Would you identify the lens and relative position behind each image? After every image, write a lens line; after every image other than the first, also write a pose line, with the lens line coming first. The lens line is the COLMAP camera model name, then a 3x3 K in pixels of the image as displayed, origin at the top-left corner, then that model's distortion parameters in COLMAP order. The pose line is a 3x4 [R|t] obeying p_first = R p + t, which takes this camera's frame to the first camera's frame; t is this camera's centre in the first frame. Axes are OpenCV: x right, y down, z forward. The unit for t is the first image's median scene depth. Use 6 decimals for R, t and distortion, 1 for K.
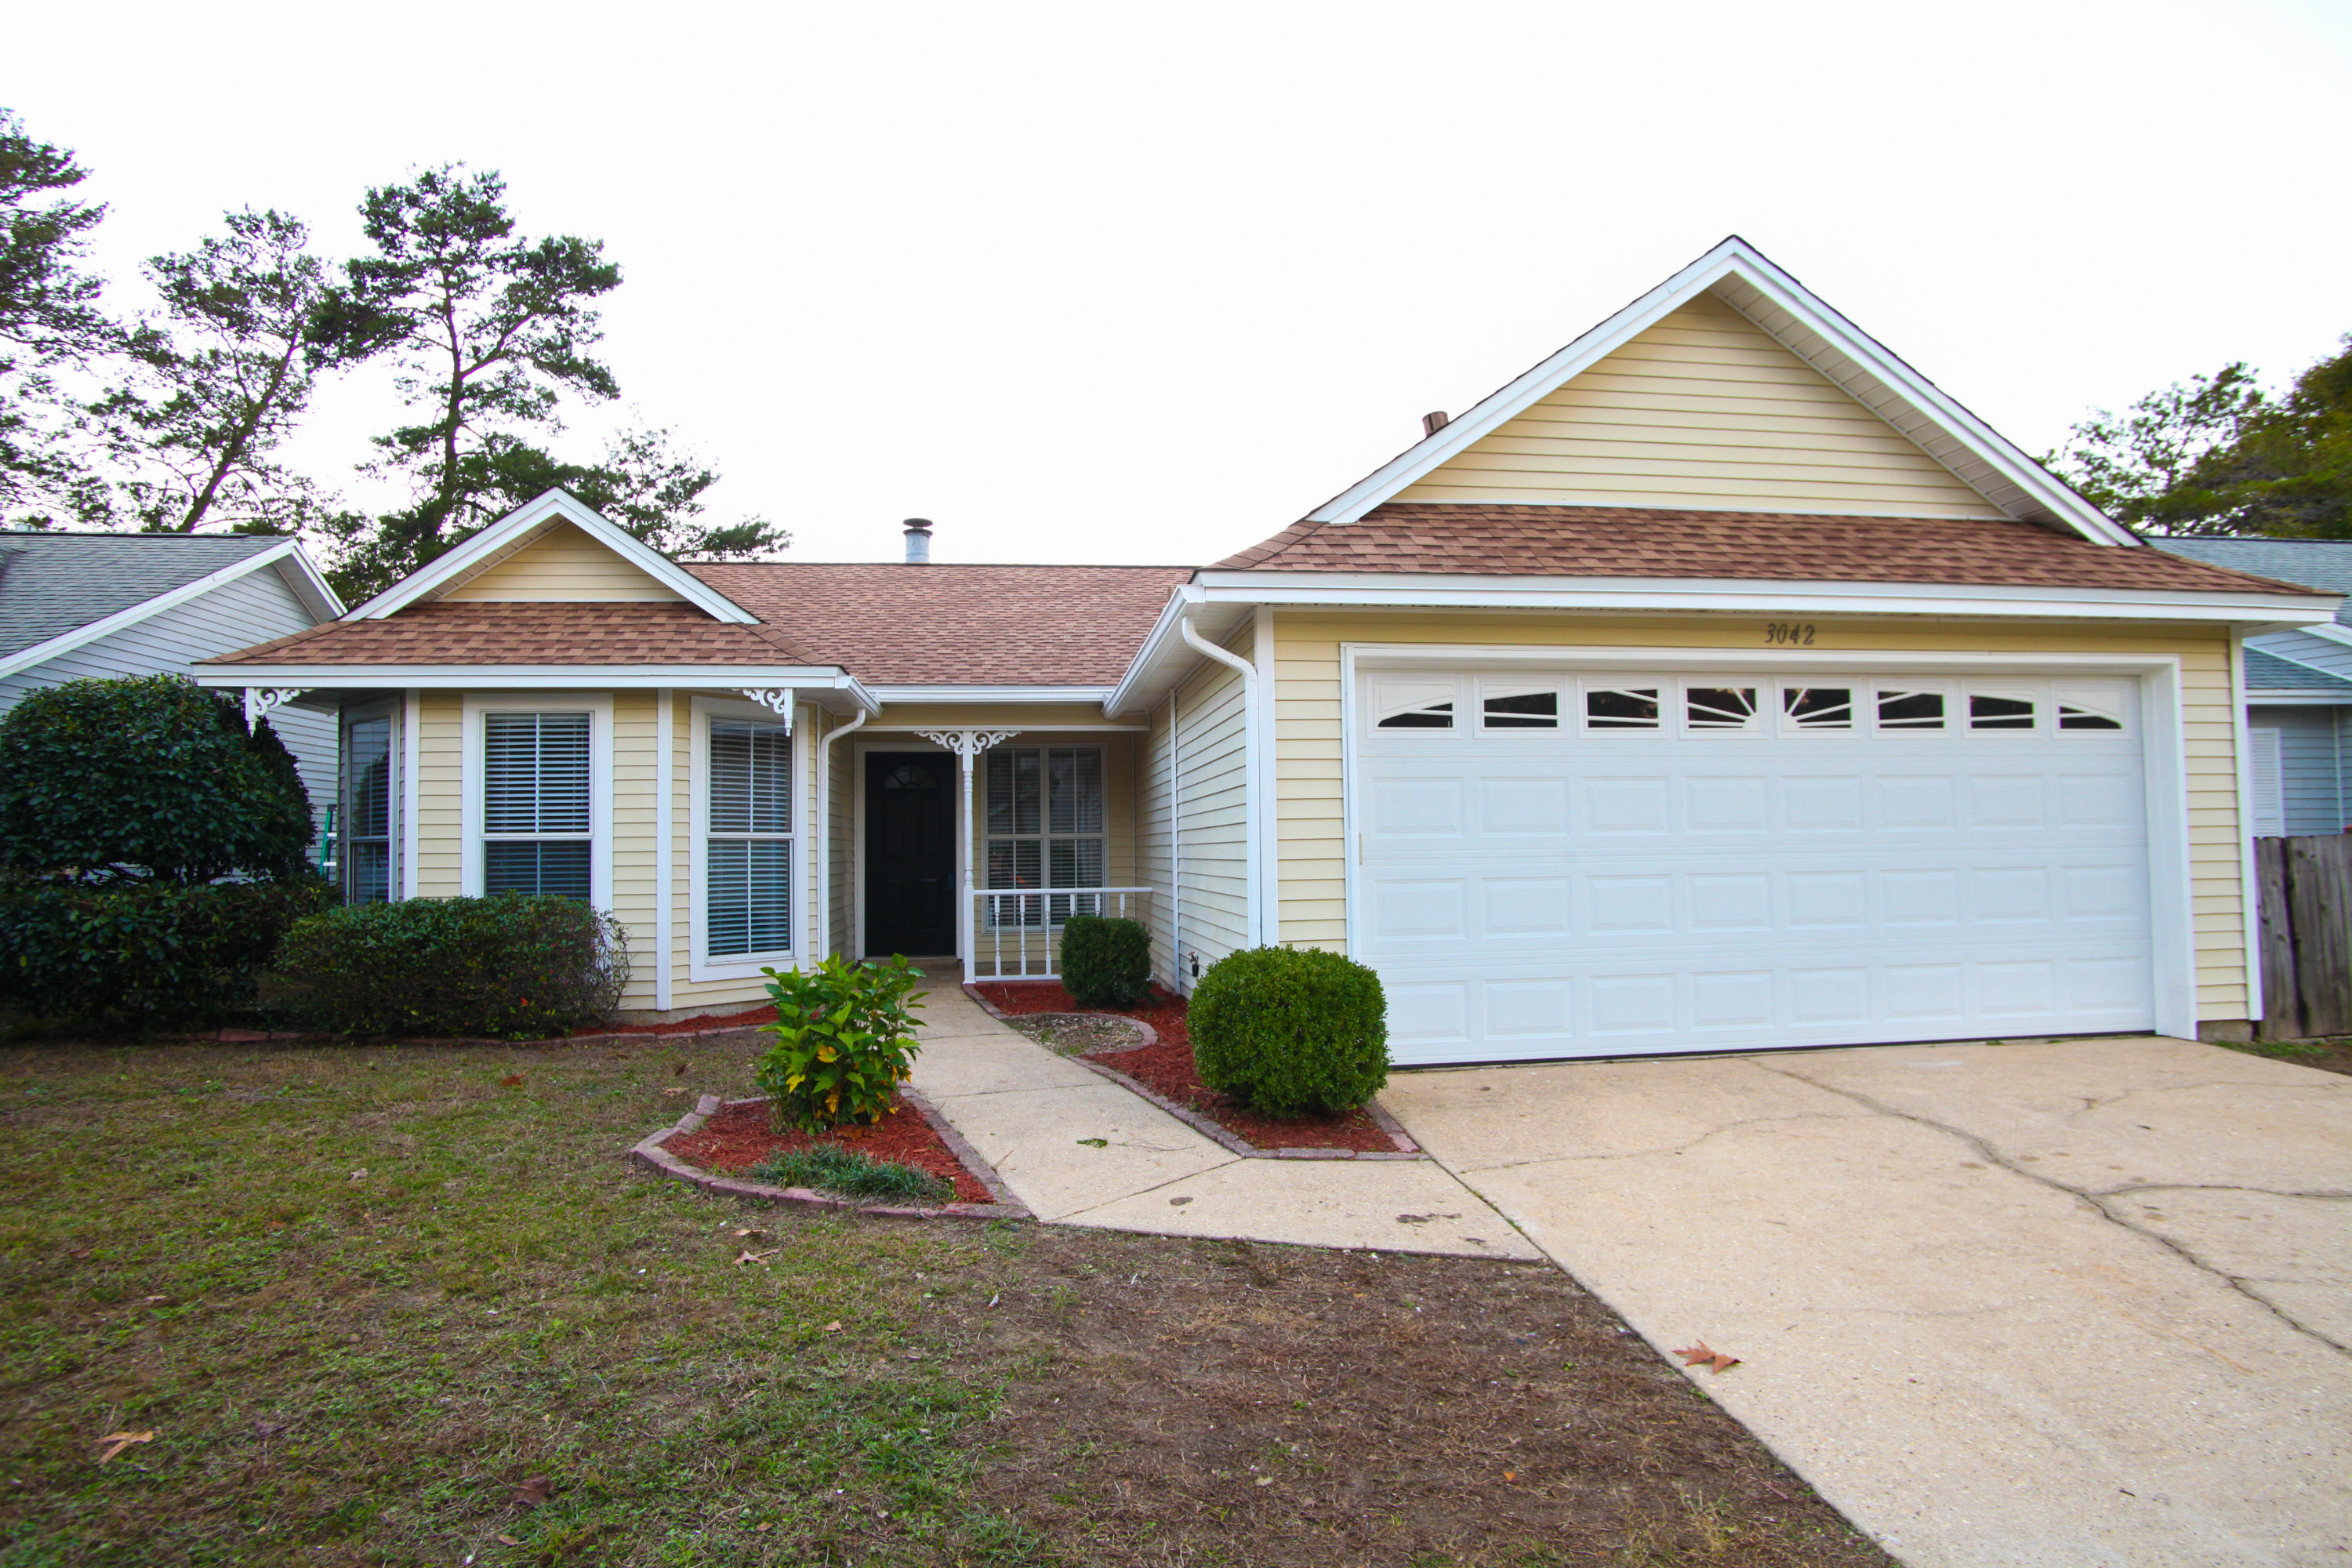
lens RADIAL K [[1280.4, 0, 1168.7], [0, 1280.4, 794.0], [0, 0, 1]] dist [-0.078515, 0.042604]
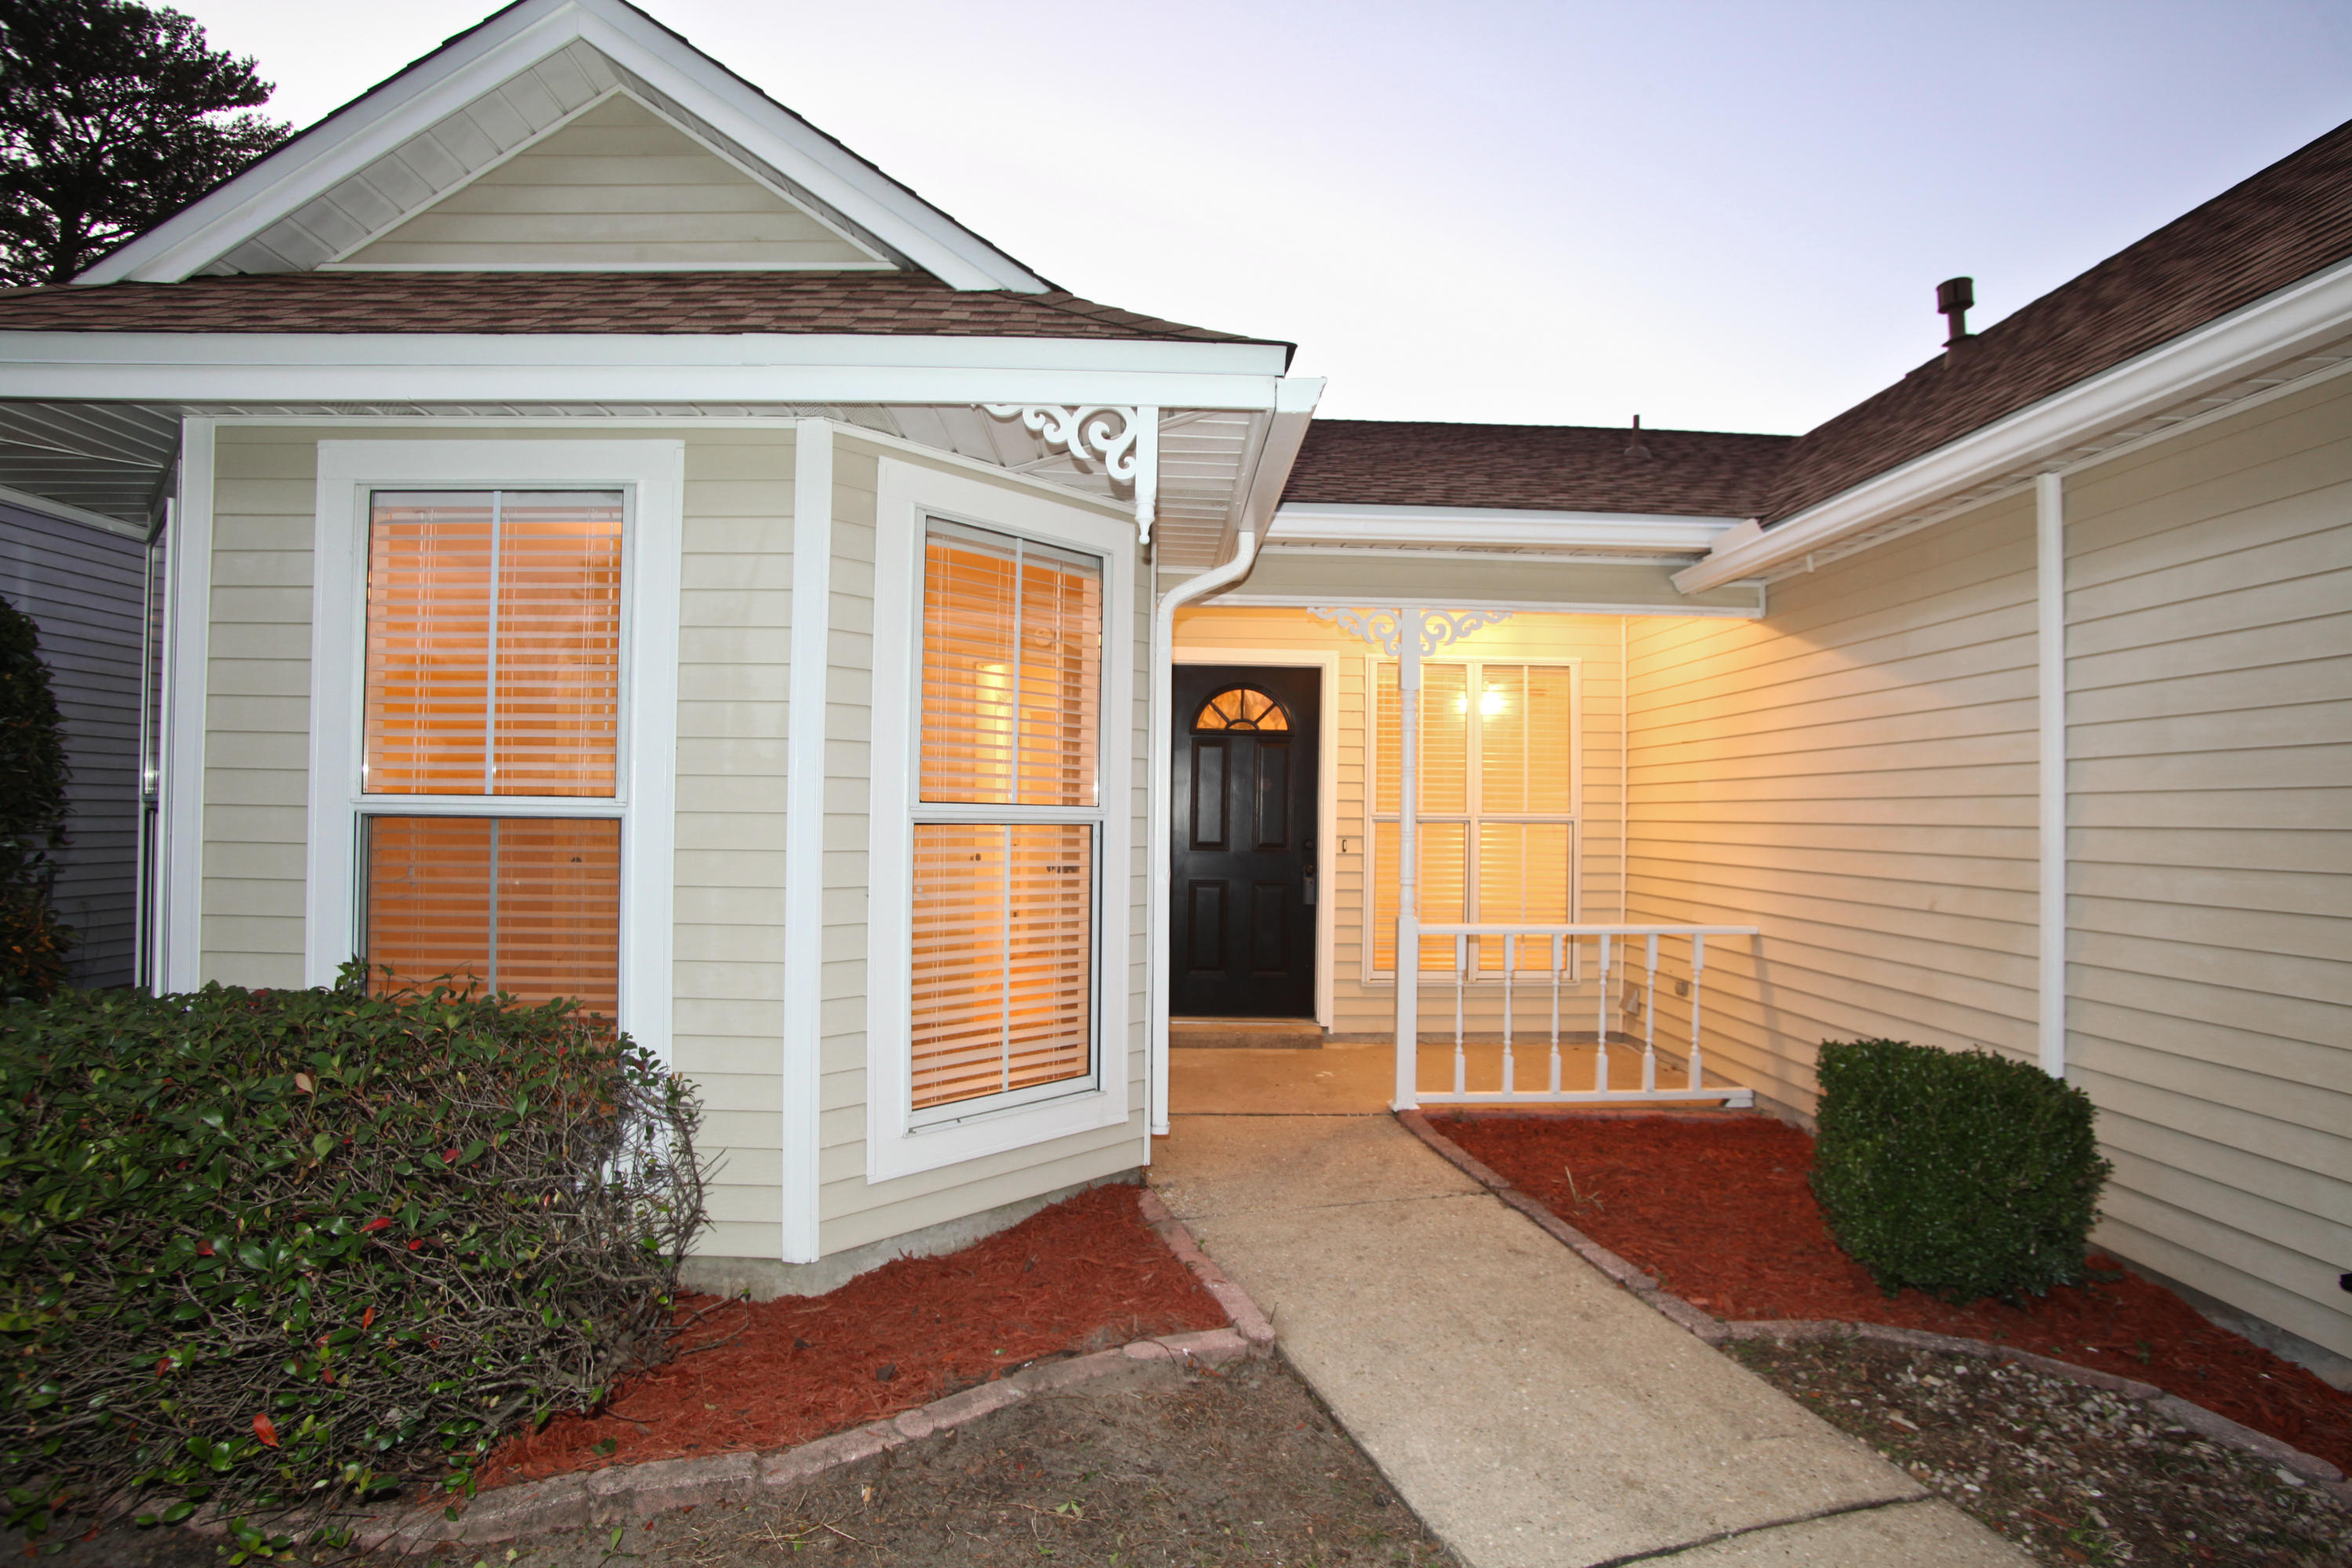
lens RADIAL K [[1149.7, 0, 1169.9], [0, 1149.7, 794.5], [0, 0, 1]] dist [-0.081943, 0.033751]
pose [[0.994458, 0.024175, -0.102313, -0.248994], [-0.021334, 0.999358, 0.028769, 0.015536], [0.102943, -0.026427, 0.994336, 0.656454]]
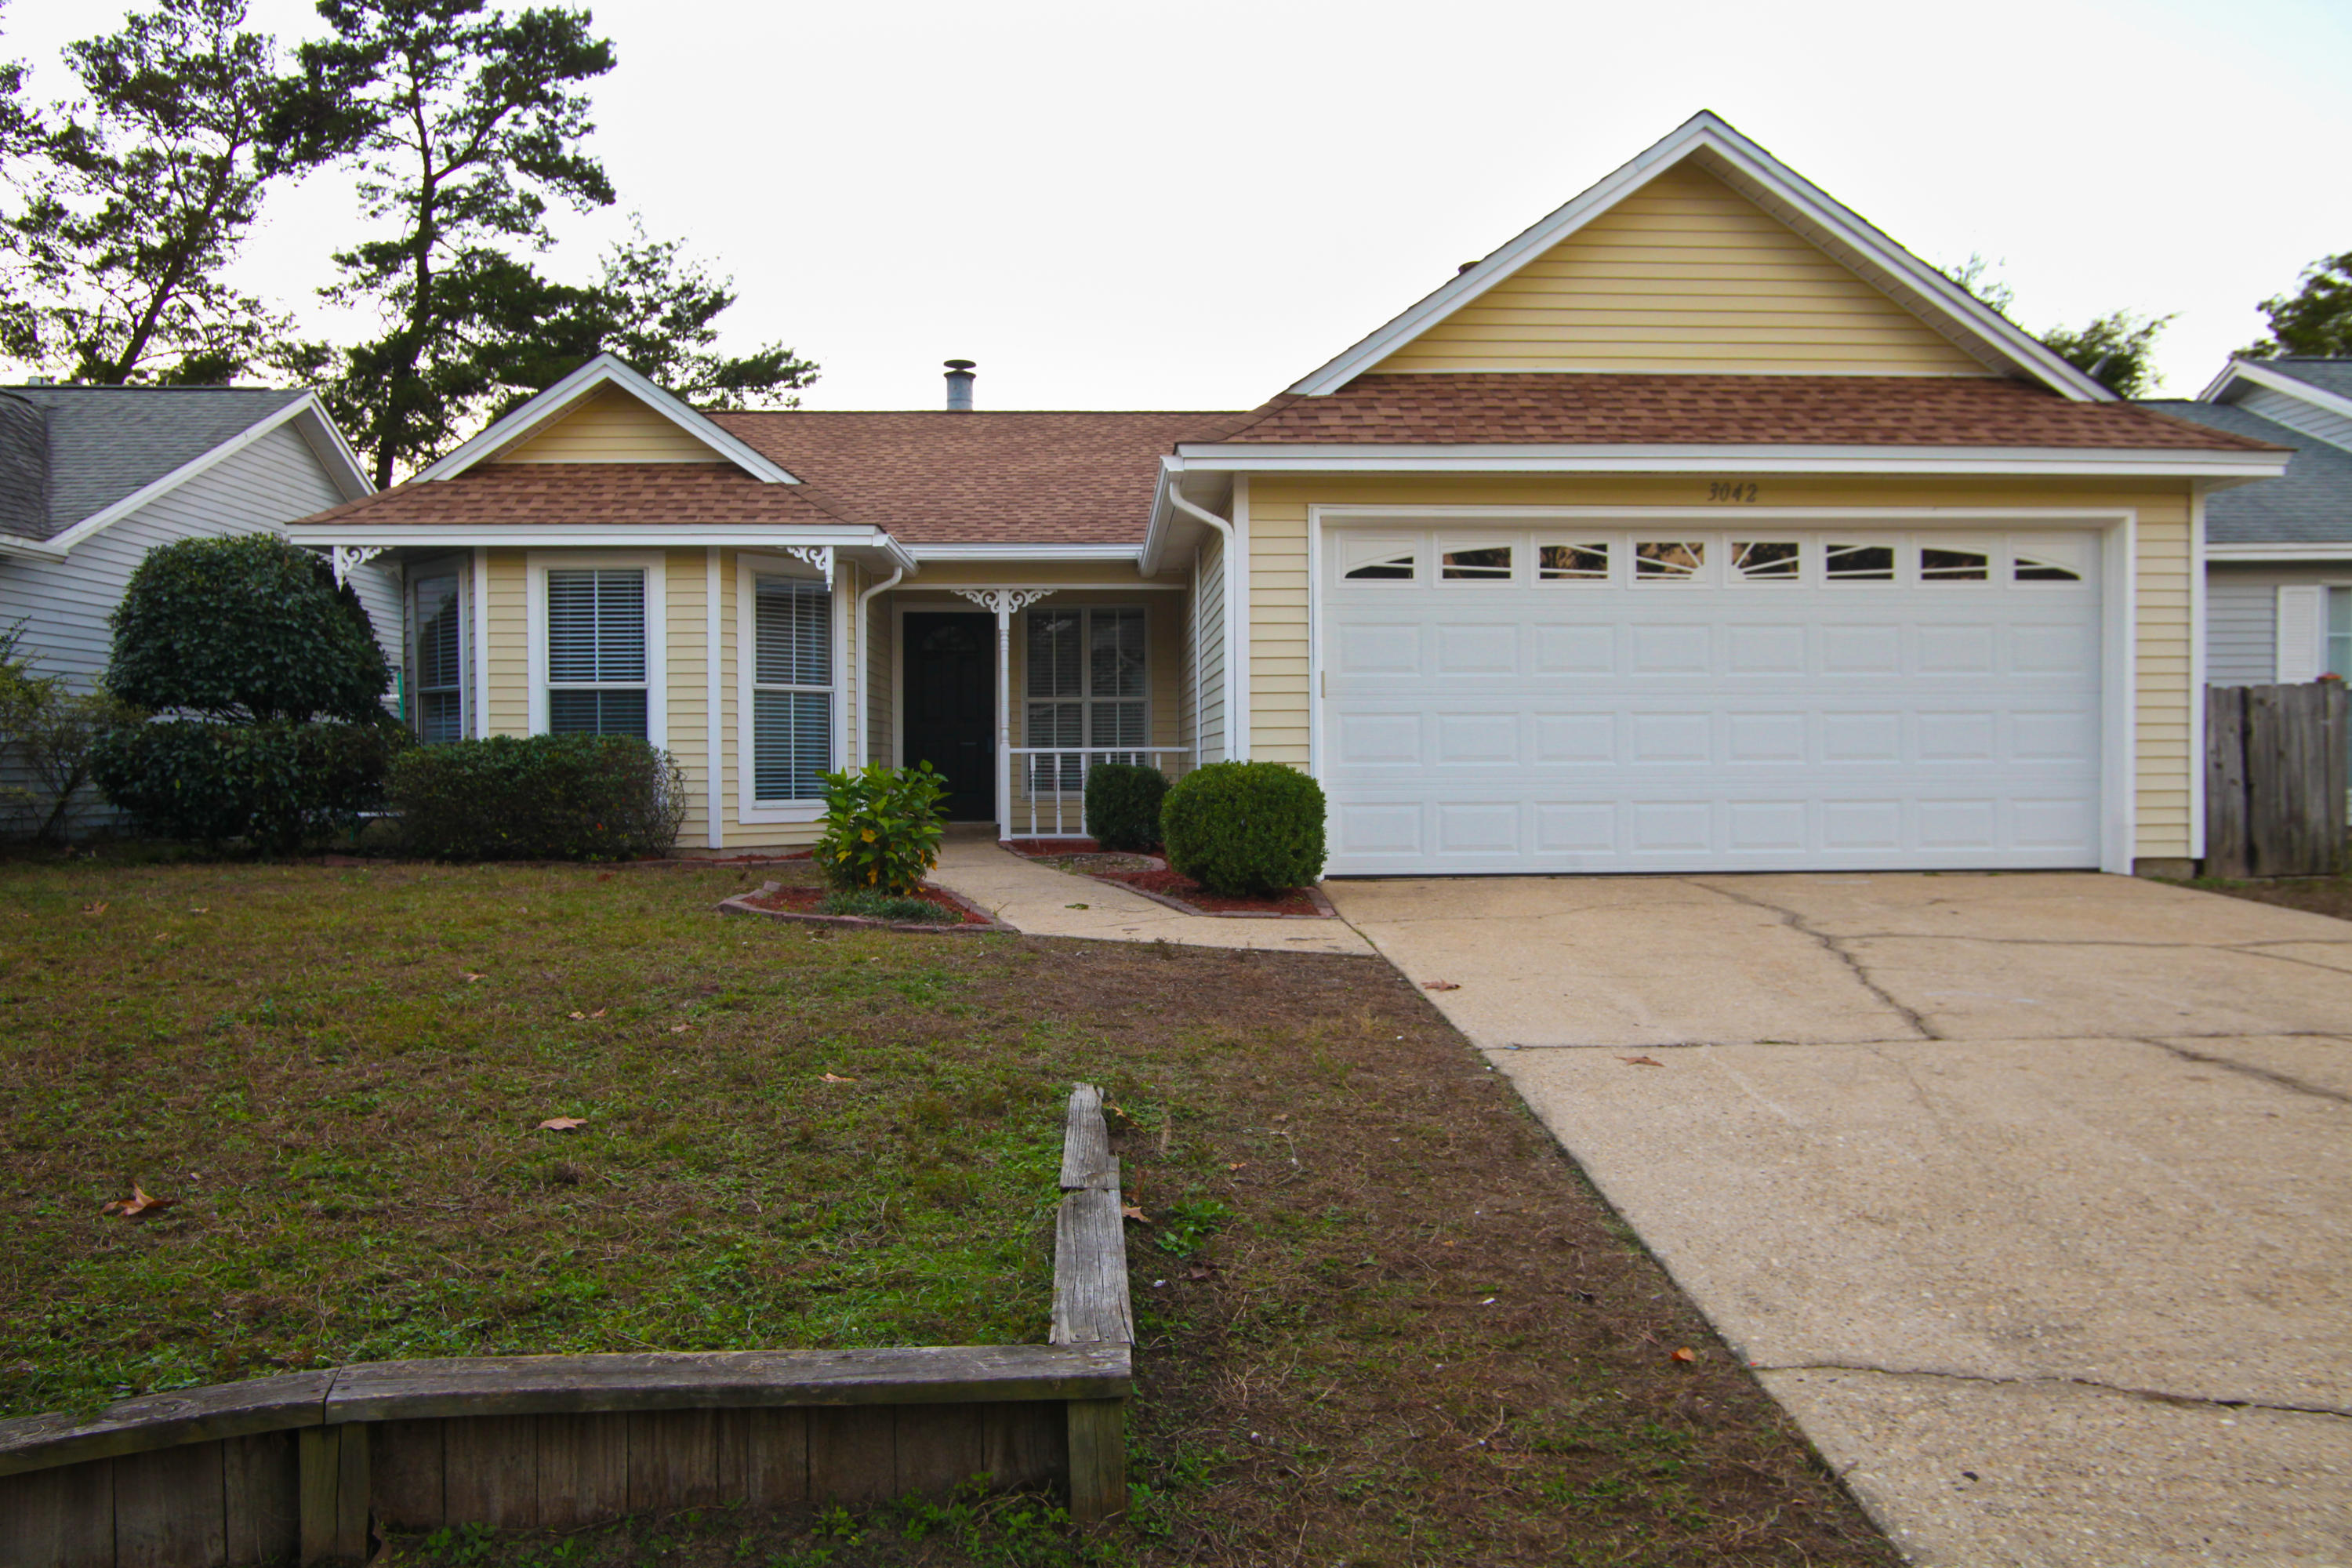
lens RADIAL K [[1676.8, 0, 1166.2], [0, 1676.8, 788.6], [0, 0, 1]] dist [-0.042772, 0.054184]
pose [[0.996658, 0.009013, -0.081183, 0.093654], [-0.004160, 0.998205, 0.059744, 0.033297], [0.081576, -0.059206, 0.994907, -0.367539]]
